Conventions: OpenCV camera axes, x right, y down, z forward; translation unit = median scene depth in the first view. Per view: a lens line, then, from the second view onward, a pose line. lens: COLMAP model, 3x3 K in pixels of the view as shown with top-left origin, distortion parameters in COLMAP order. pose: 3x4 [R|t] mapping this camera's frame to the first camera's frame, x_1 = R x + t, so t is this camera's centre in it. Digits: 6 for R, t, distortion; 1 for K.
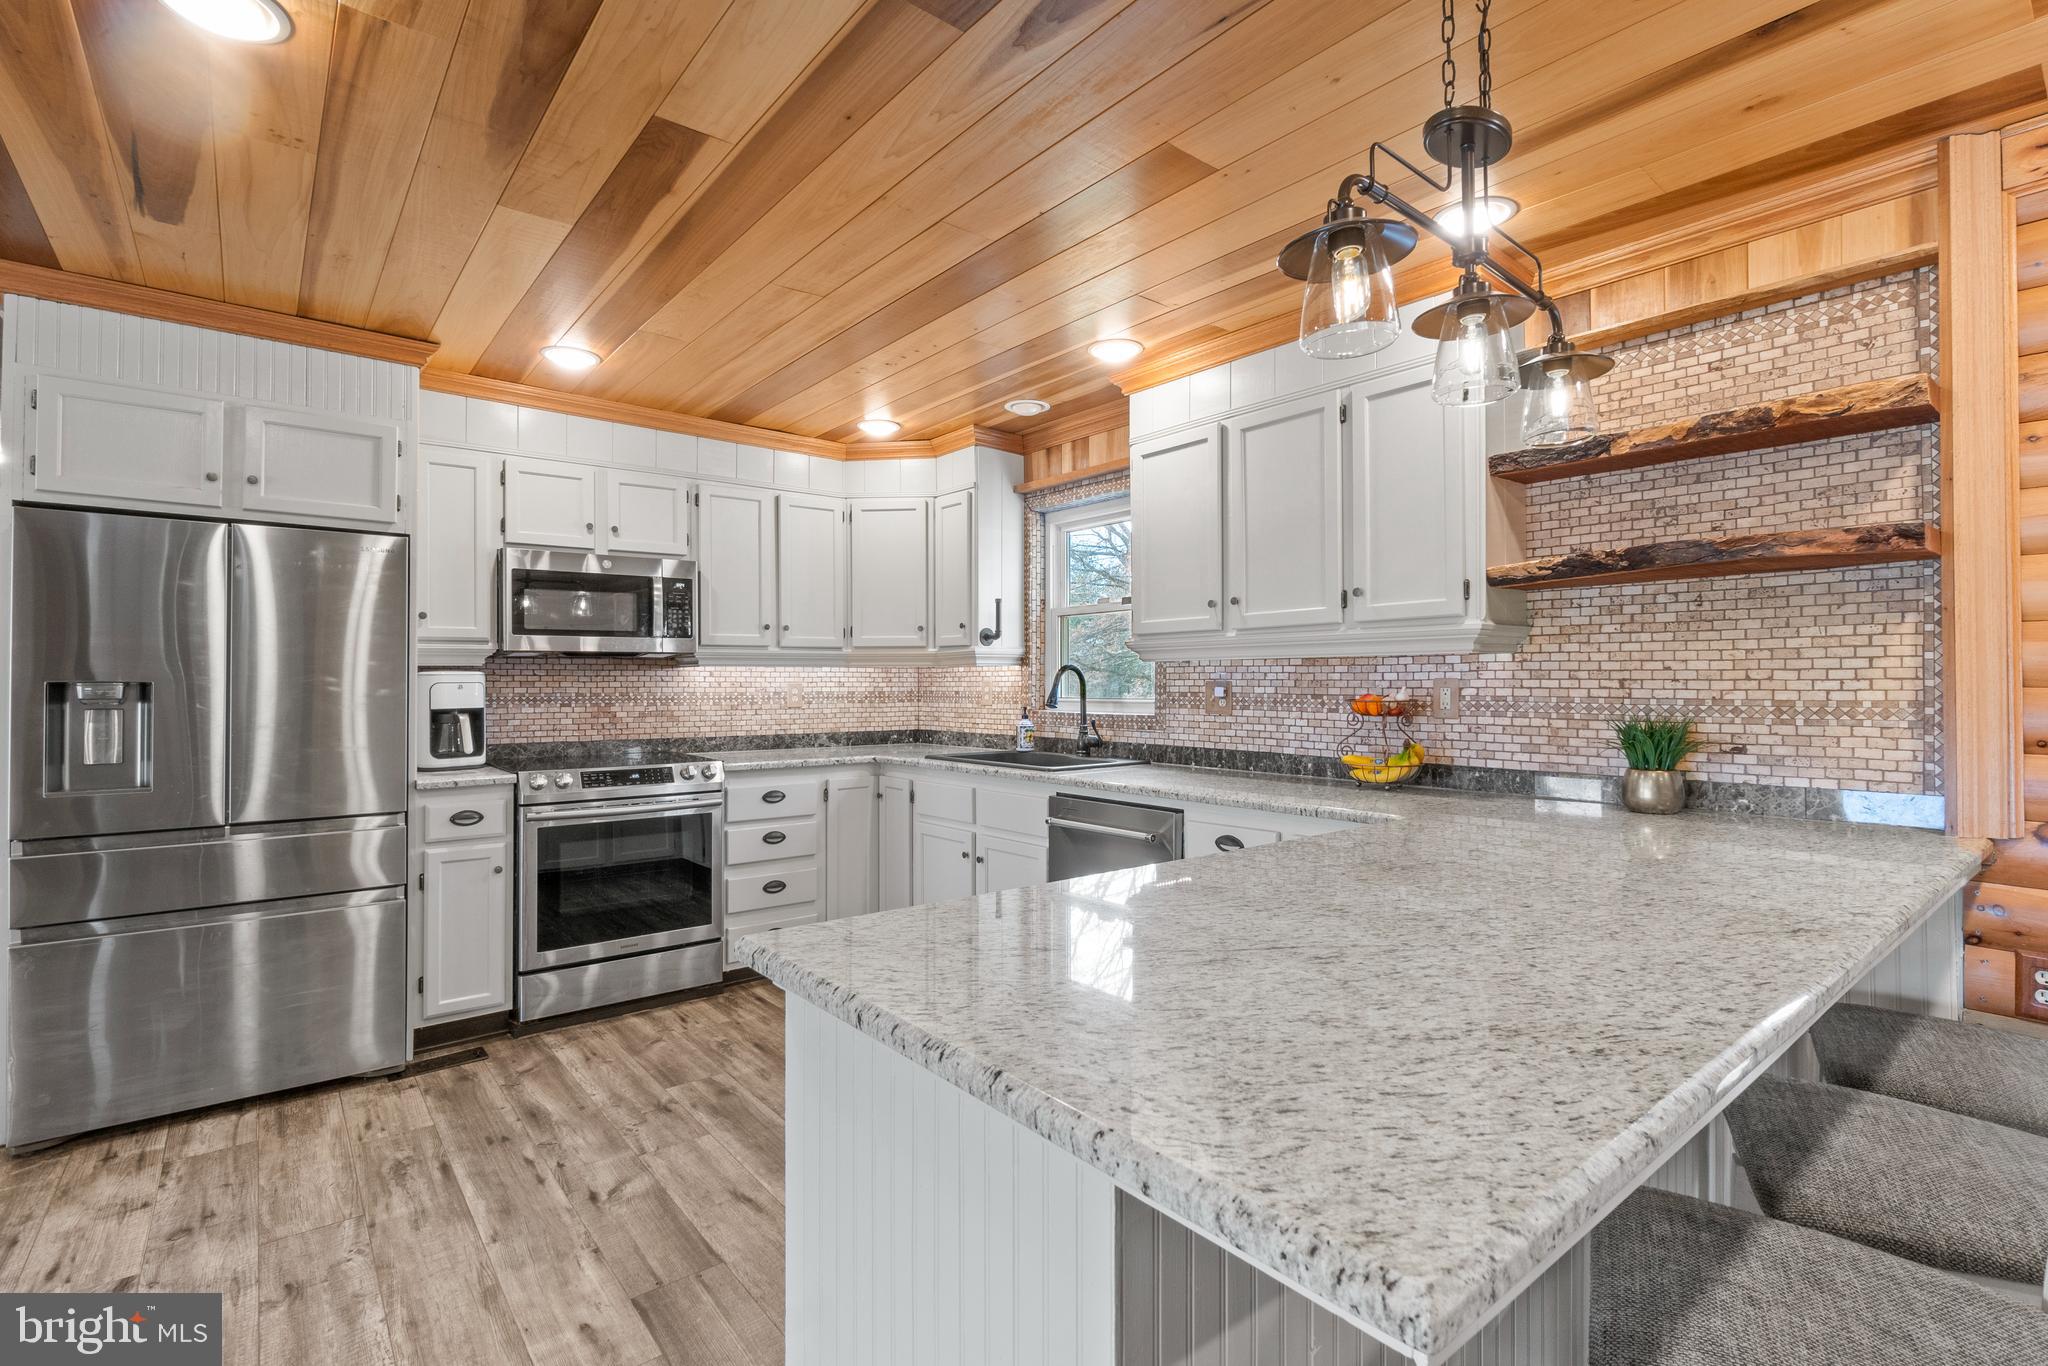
lens RADIAL K [[938.7, 0, 1016.1], [0, 938.7, 675.0], [0, 0, 1]] dist [-0.008909, -0.000153]
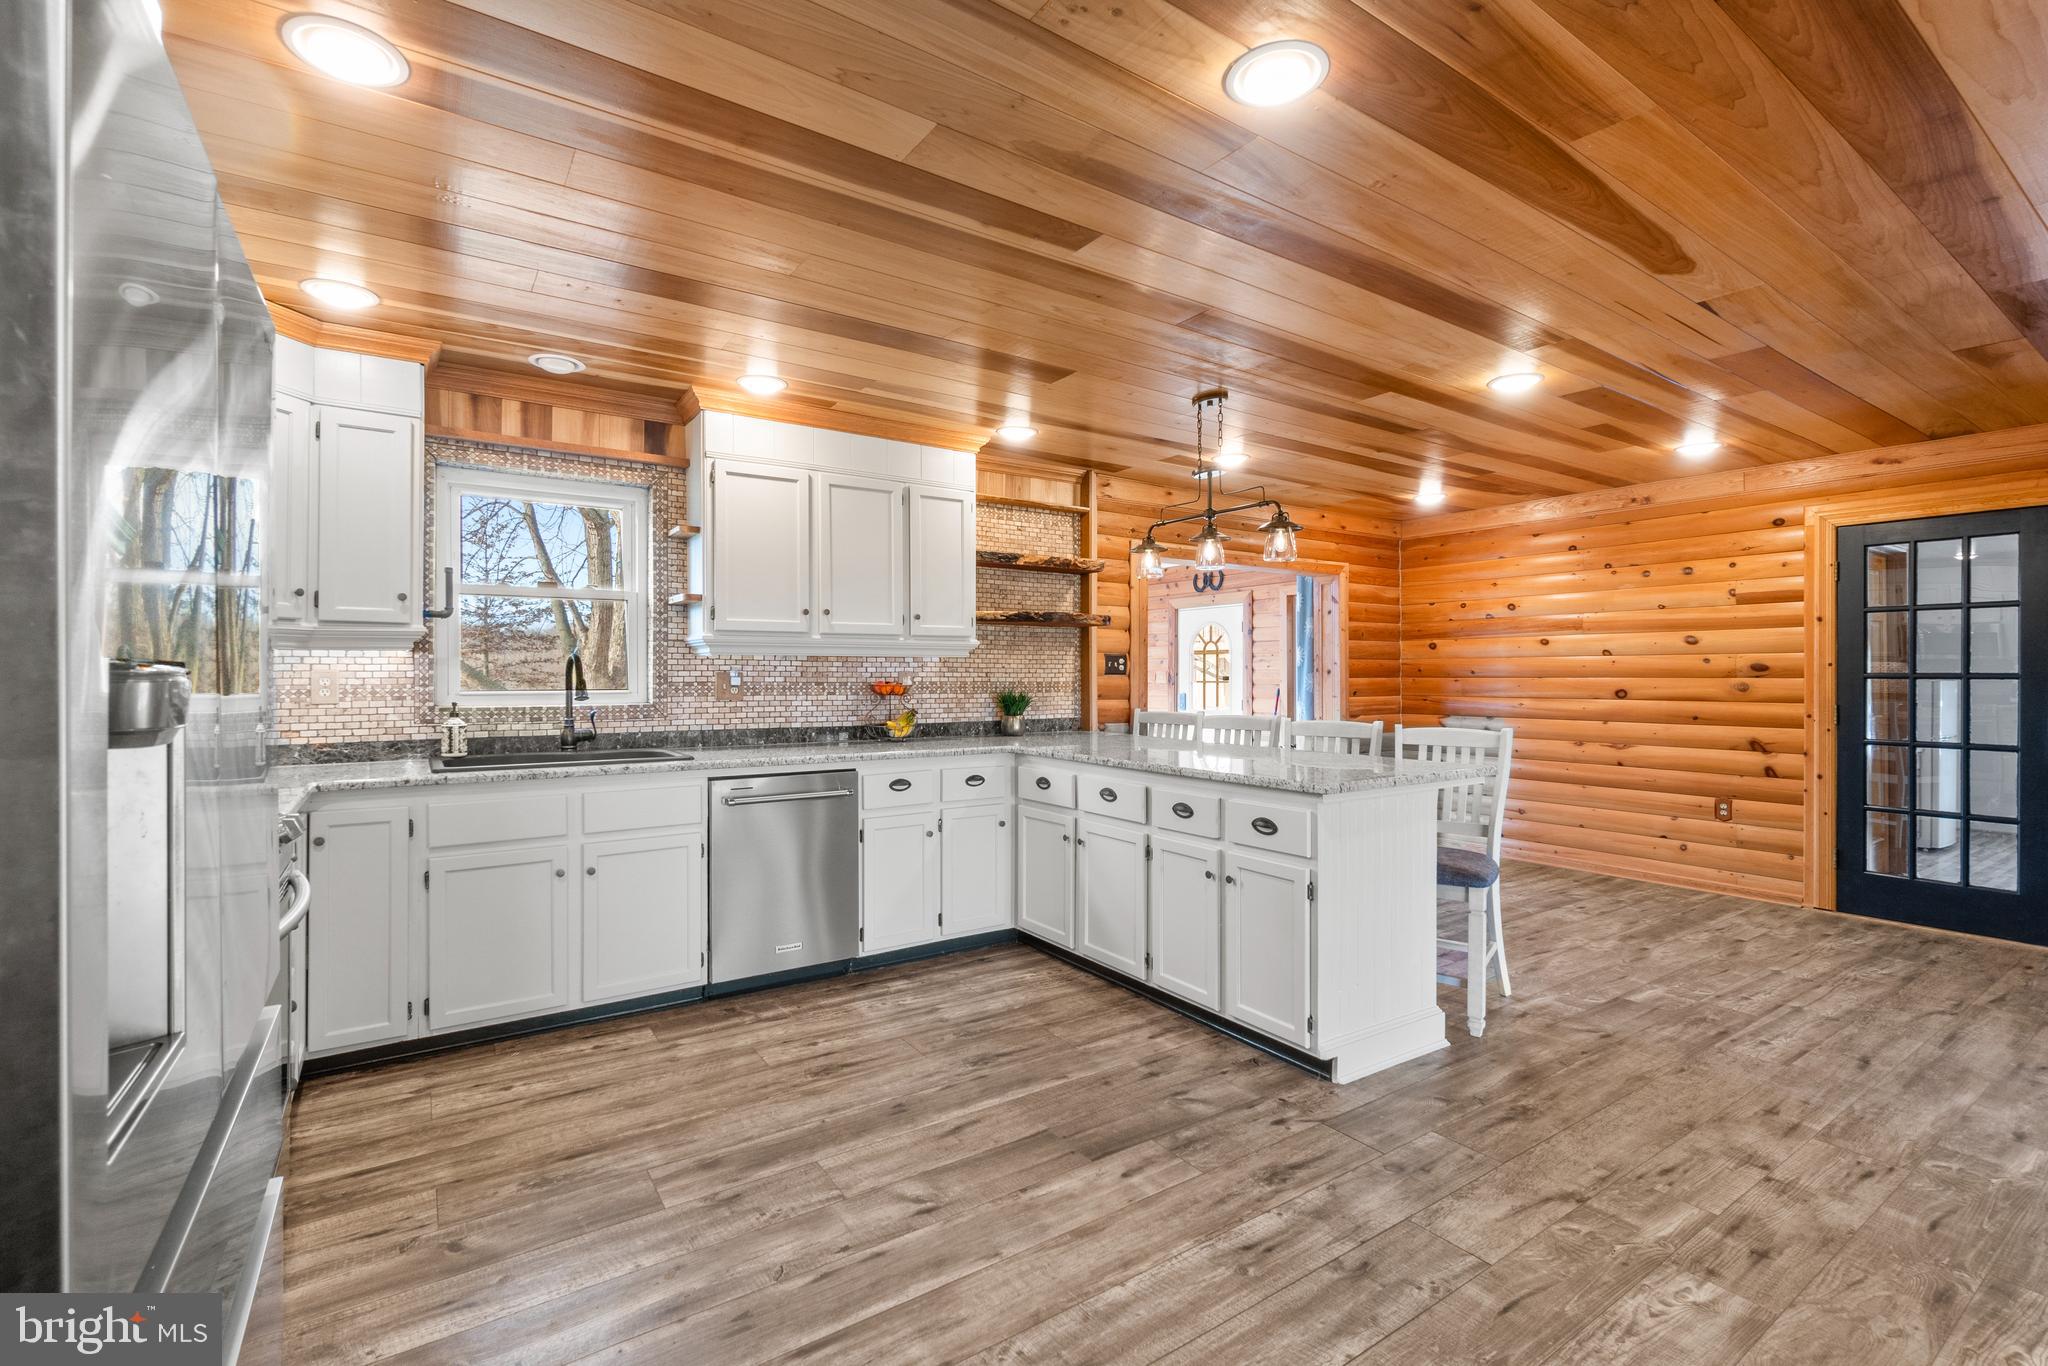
lens RADIAL K [[901.4, 0, 1017.2], [0, 901.4, 675.7], [0, 0, 1]] dist [-0.001882, 0.000540]
pose [[0.091709, -0.000435, 0.995786, -0.872194], [-0.009094, 0.999958, 0.001275, 0.006347], [-0.995744, -0.009172, 0.091701, 0.531082]]
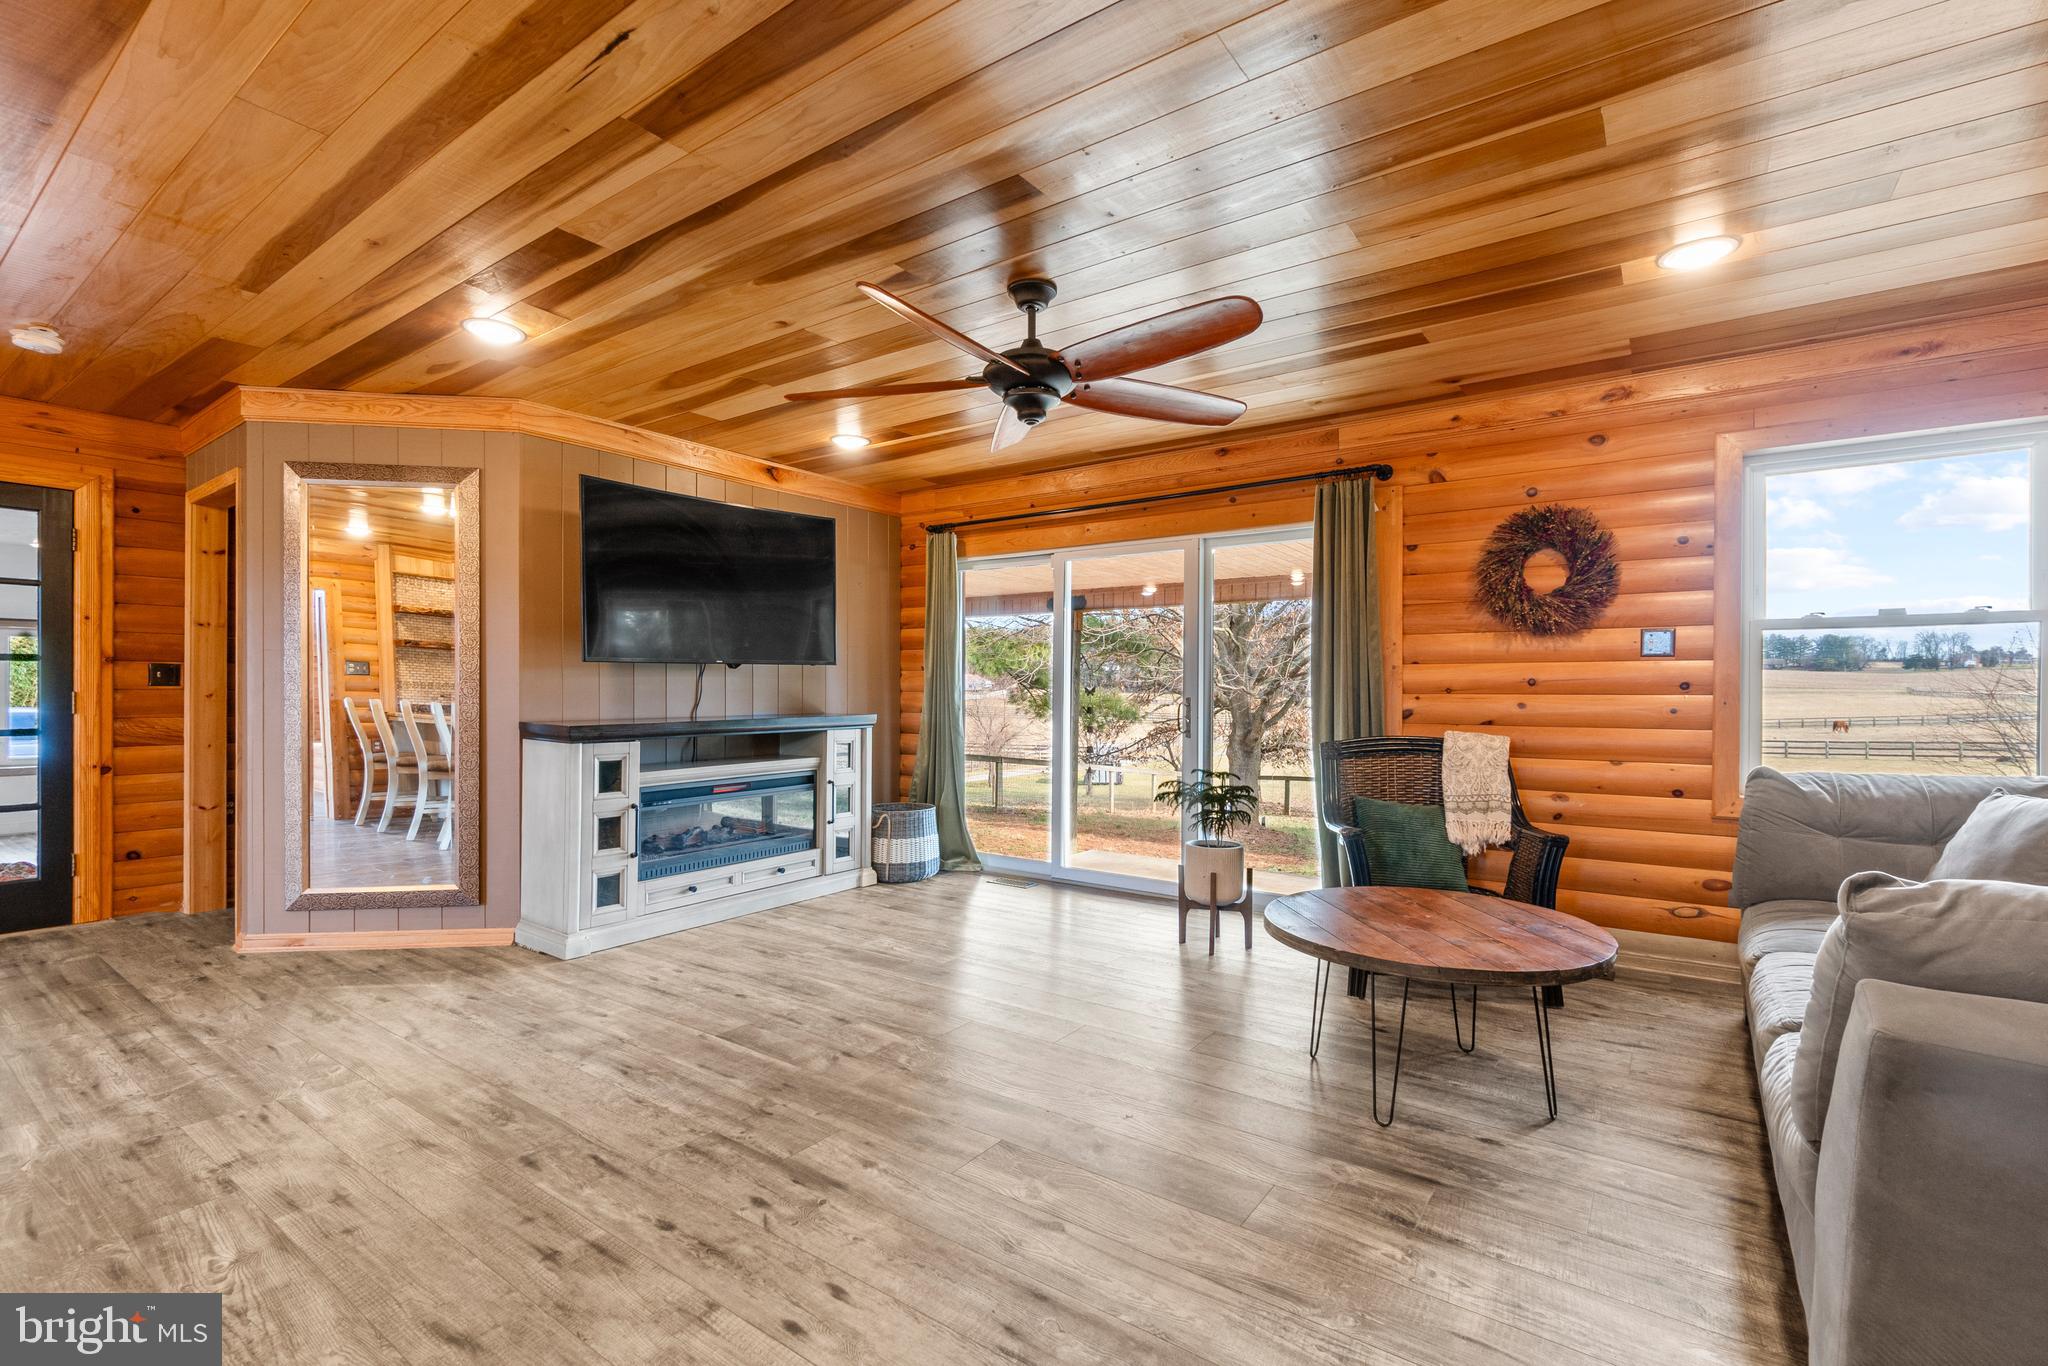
lens RADIAL K [[910.8, 0, 1029.8], [0, 910.8, 695.2], [0, 0, 1]] dist [-0.004345, -0.000017]
pose [[-0.964061, -0.004169, -0.265649, -0.658732], [-0.003176, 0.999986, -0.004166, 0.044427], [0.265663, -0.003173, -0.964061, 0.651584]]
